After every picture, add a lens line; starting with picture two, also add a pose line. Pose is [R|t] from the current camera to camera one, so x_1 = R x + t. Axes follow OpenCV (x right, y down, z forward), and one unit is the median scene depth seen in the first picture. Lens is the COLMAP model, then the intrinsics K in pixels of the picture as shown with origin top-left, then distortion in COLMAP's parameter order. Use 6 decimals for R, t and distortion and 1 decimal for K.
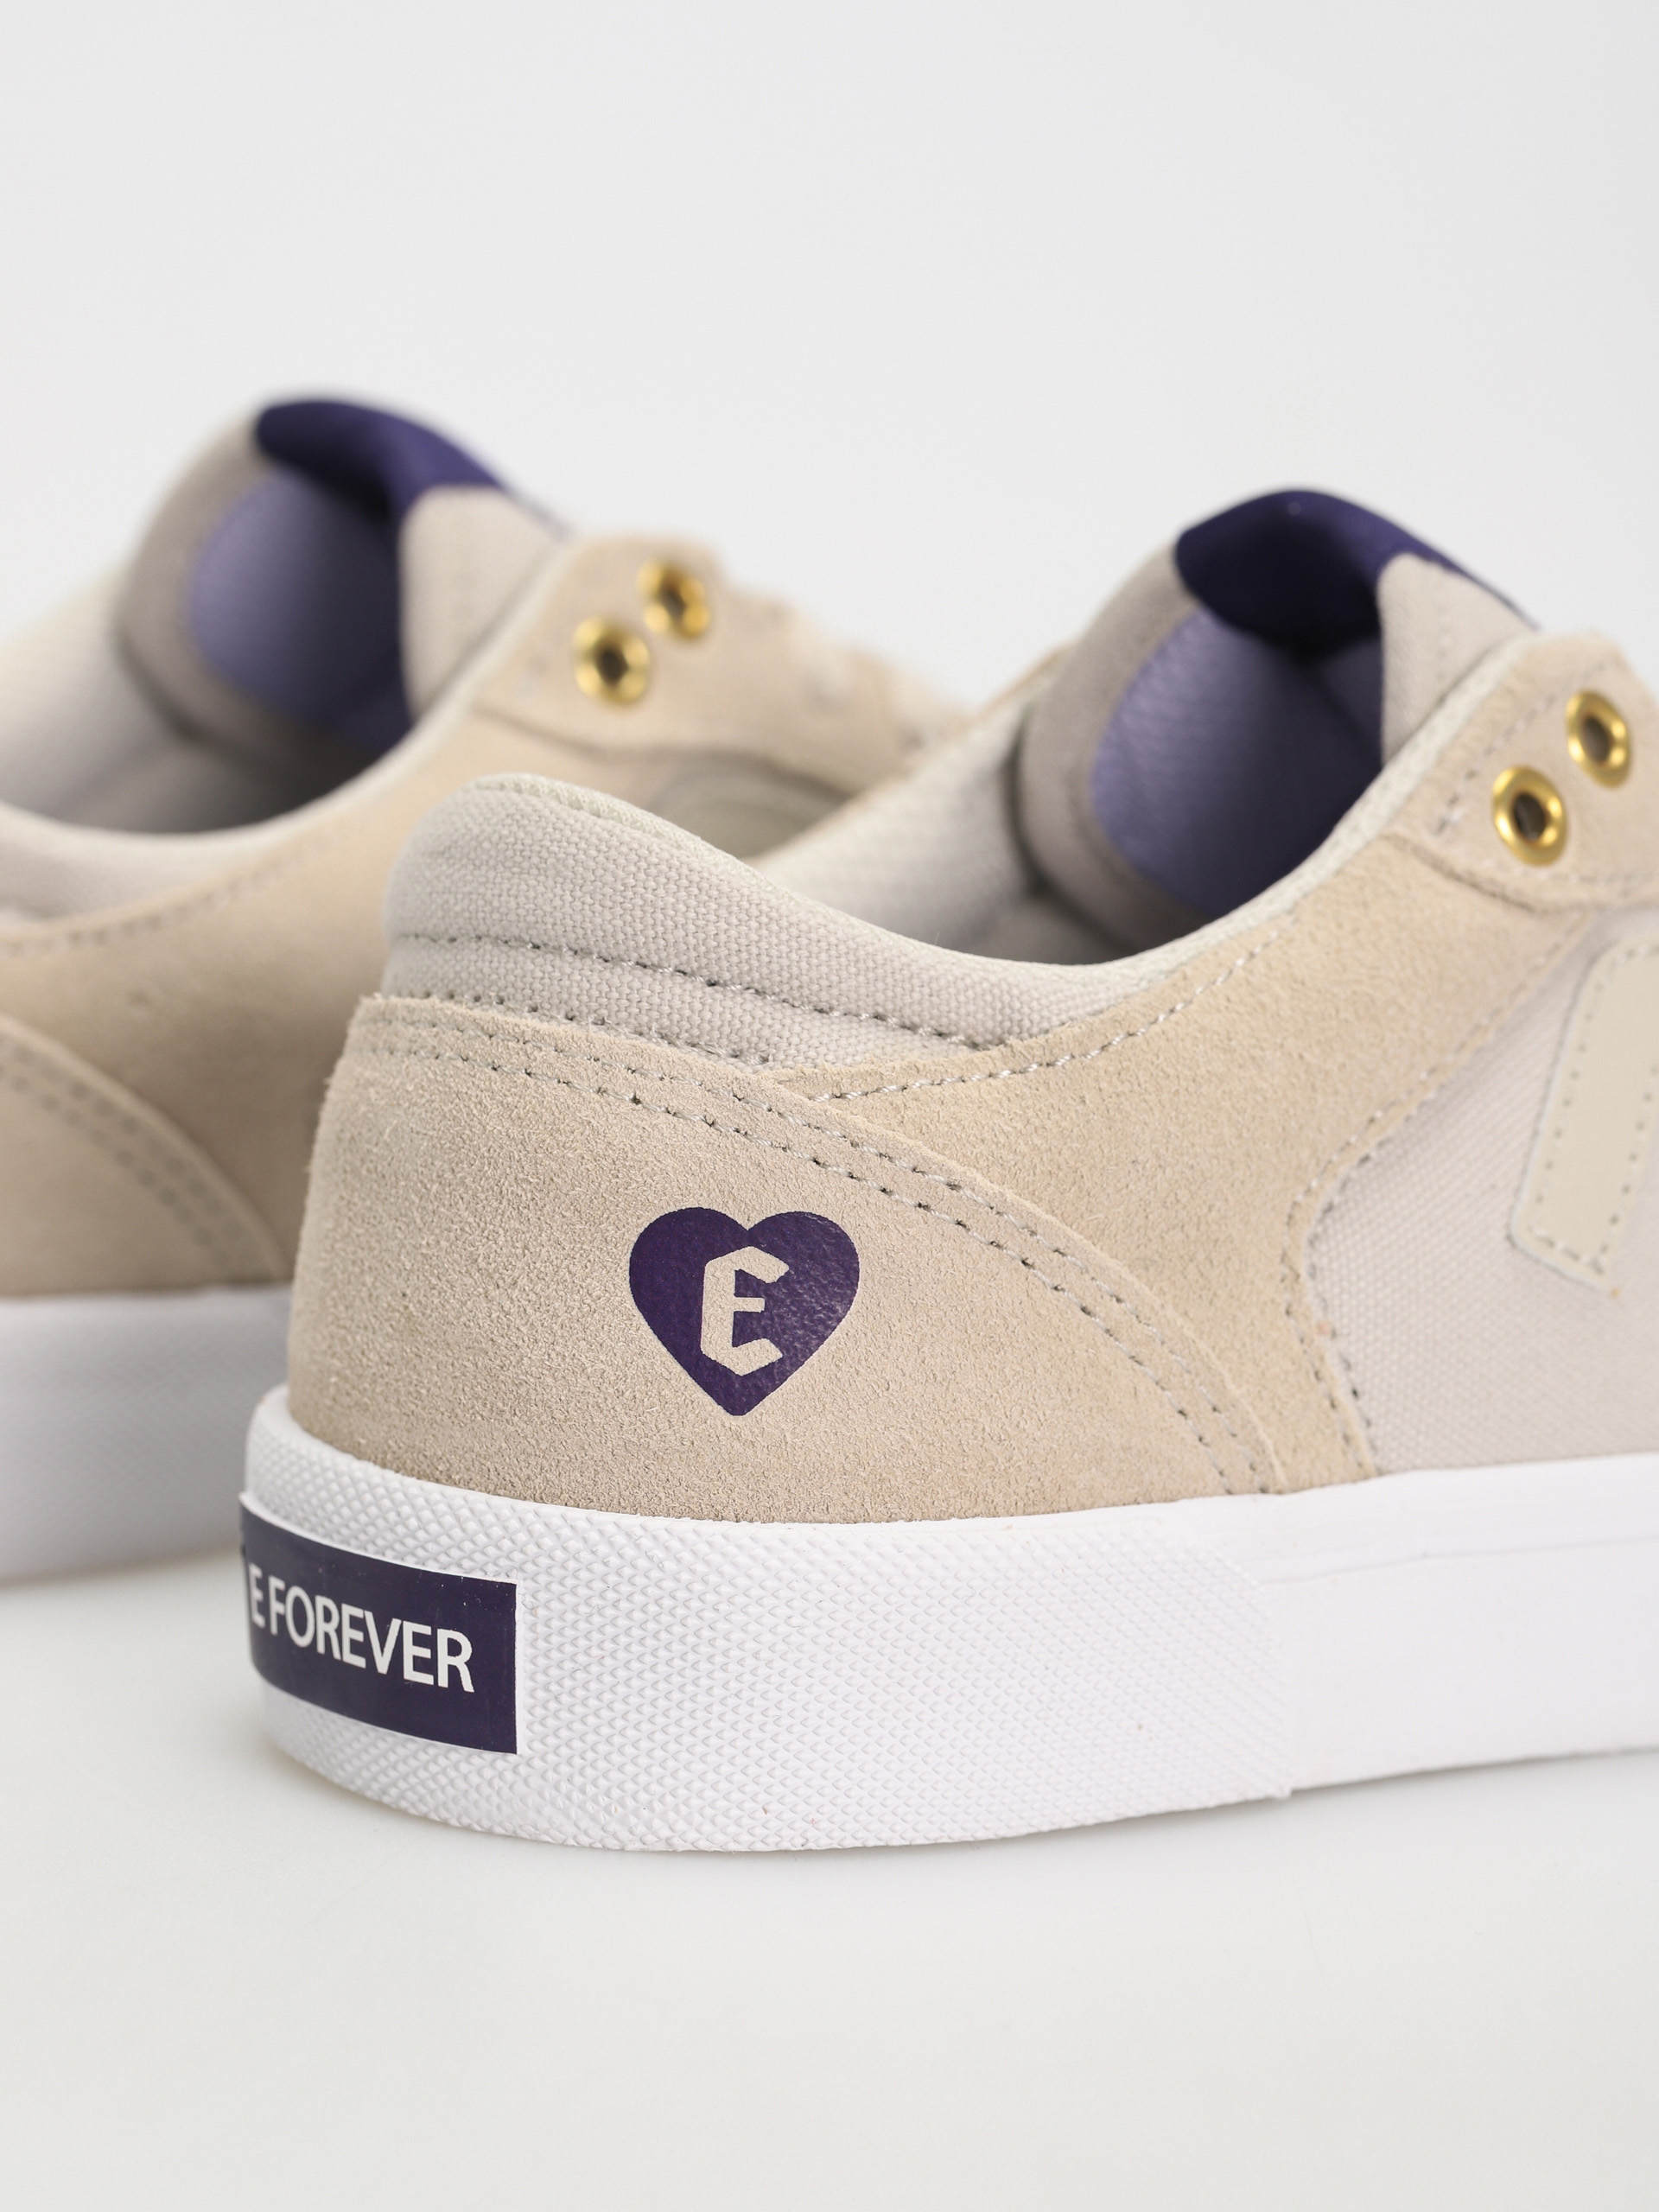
lens RADIAL K [[6256.2, 0, 829.5], [0, 6256.2, 1106.0], [0, 0, 1]] dist [-0.017651, 0.191904]
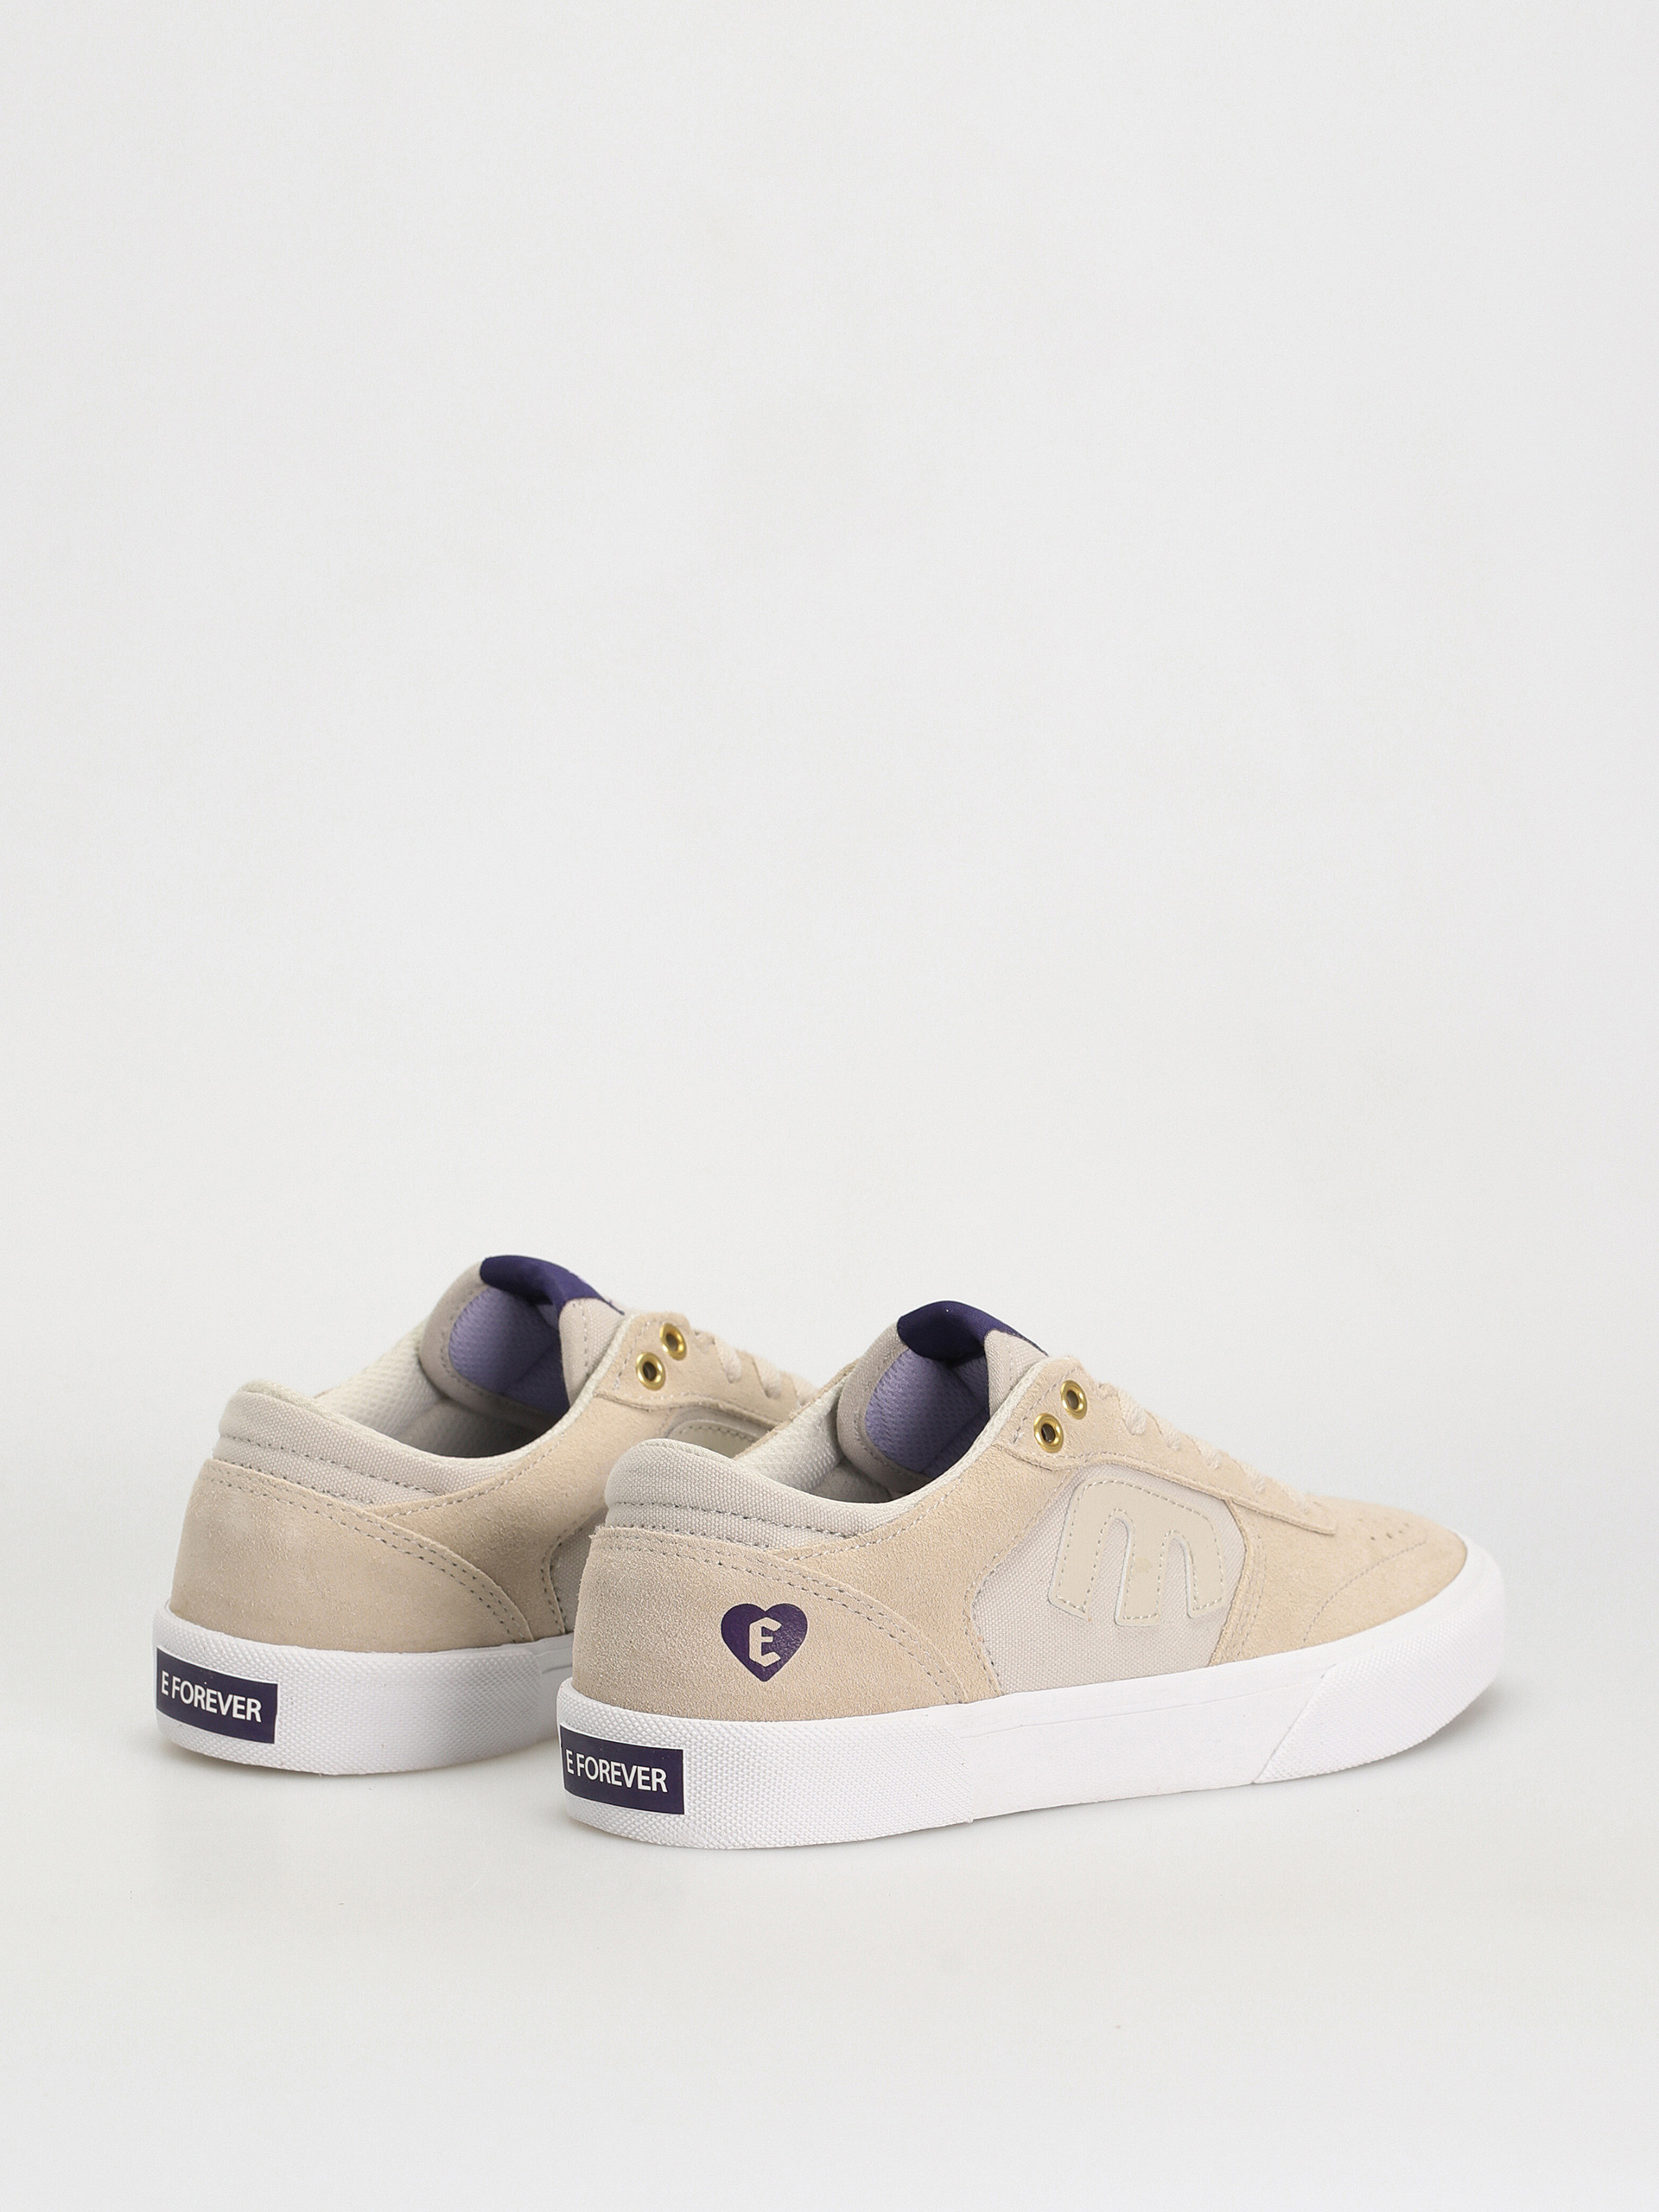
lens RADIAL K [[6892.1, 0, 829.5], [0, 6892.1, 1106.0], [0, 0, 1]] dist [-0.382625, 0.371096]
pose [[0.993545, -0.037673, 0.106998, -0.274935], [0.042586, 0.998123, -0.044001, -0.060994], [-0.105139, 0.048273, 0.993285, -1.802081]]
